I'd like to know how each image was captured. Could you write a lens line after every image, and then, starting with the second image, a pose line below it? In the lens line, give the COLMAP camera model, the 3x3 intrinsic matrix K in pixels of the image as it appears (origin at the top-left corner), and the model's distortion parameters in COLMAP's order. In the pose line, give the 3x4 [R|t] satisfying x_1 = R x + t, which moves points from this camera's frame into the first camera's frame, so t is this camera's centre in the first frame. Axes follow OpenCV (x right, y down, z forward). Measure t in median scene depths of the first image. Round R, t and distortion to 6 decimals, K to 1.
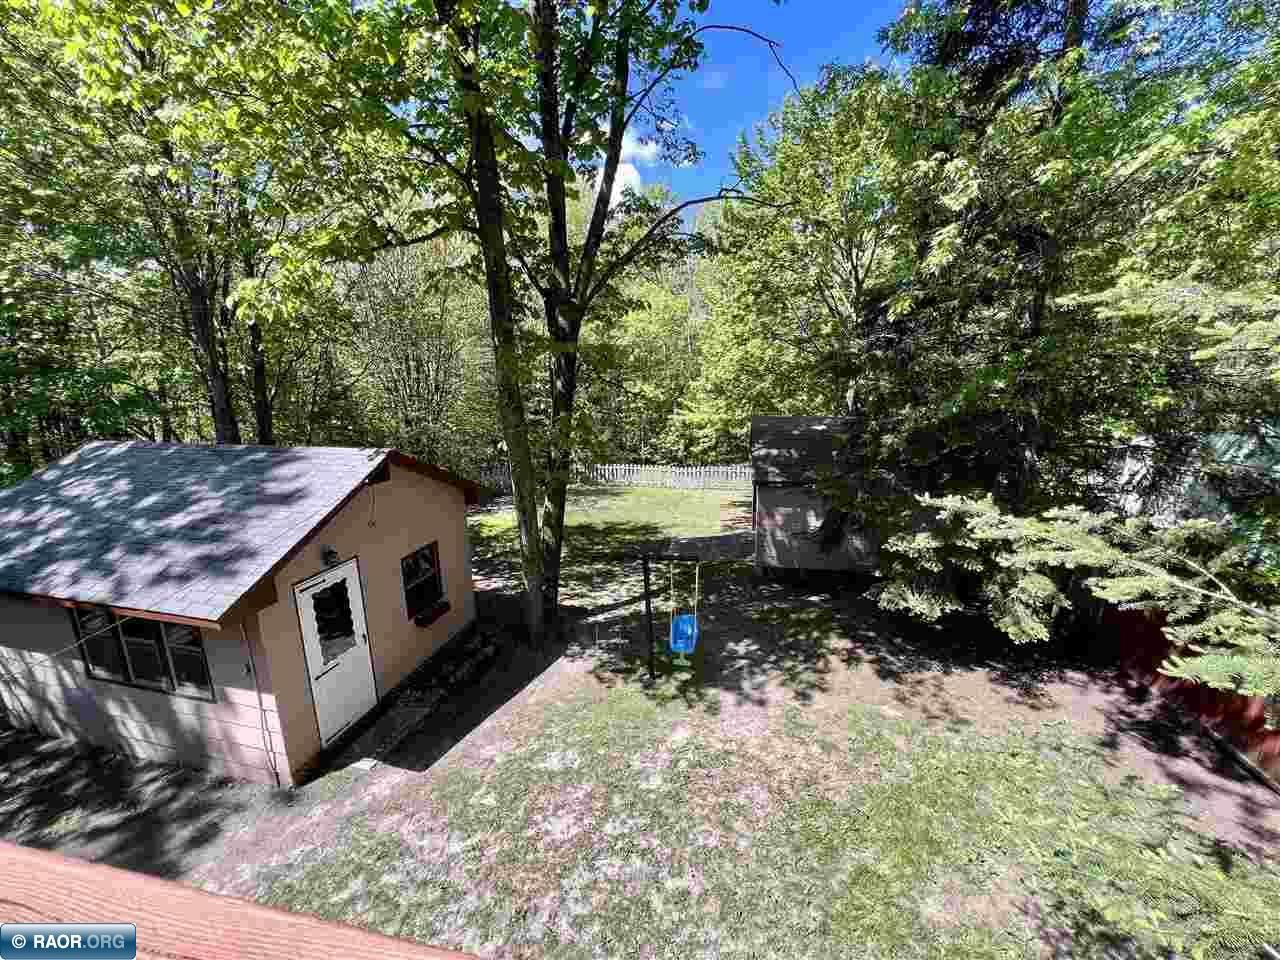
lens RADIAL K [[515.2, 0, 640.0], [0, 515.2, 480.0], [0, 0, 1]] dist [-0.001031, -0.000064]
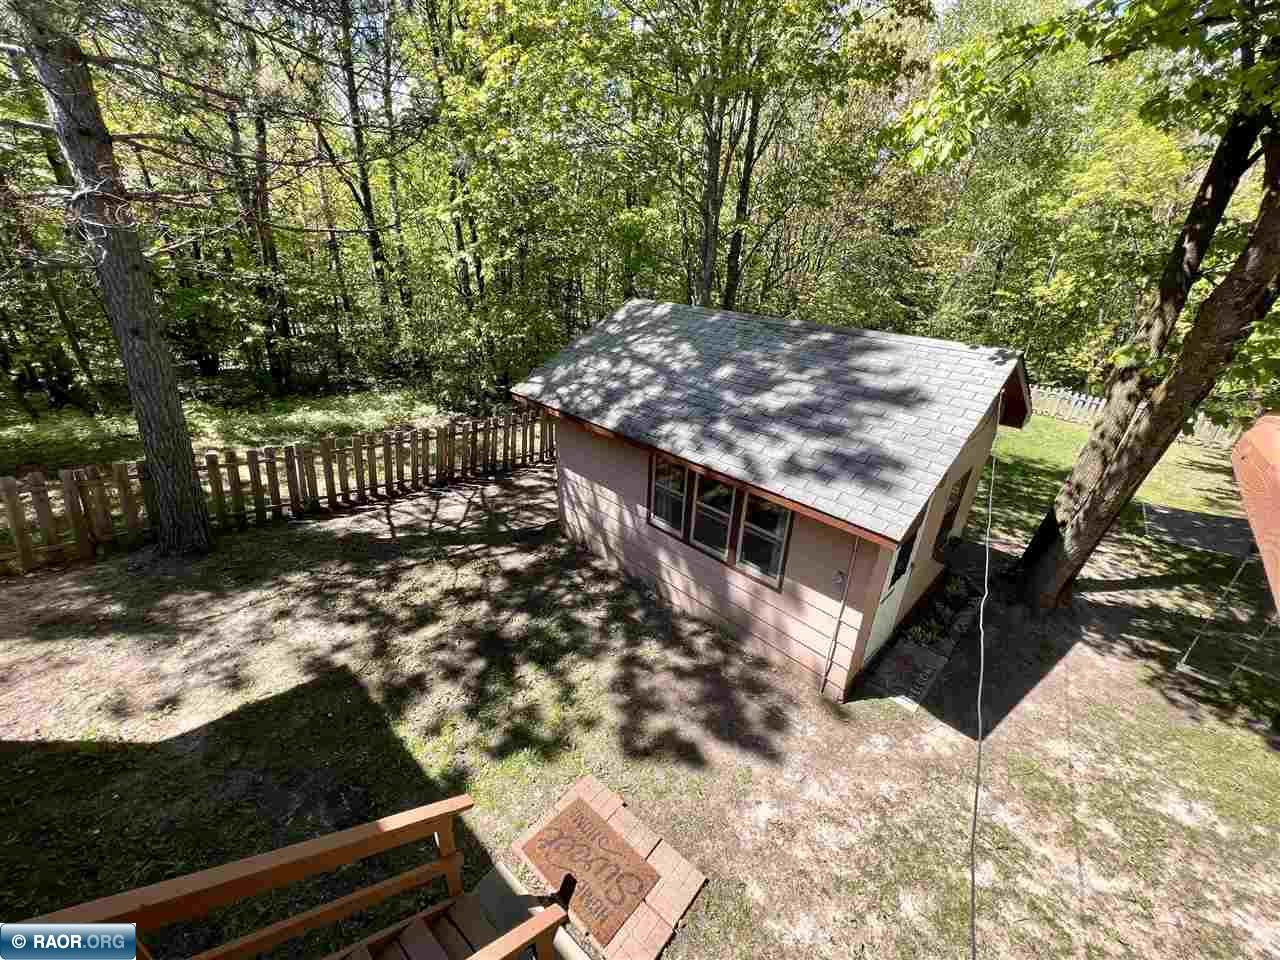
lens RADIAL K [[515.2, 0, 640.0], [0, 515.2, 480.0], [0, 0, 1]] dist [-0.001031, -0.000064]
pose [[0.864305, 0.252573, -0.434953, -0.632786], [-0.152687, 0.955719, 0.251570, 0.015679], [0.479232, -0.151021, 0.864598, 0.044513]]
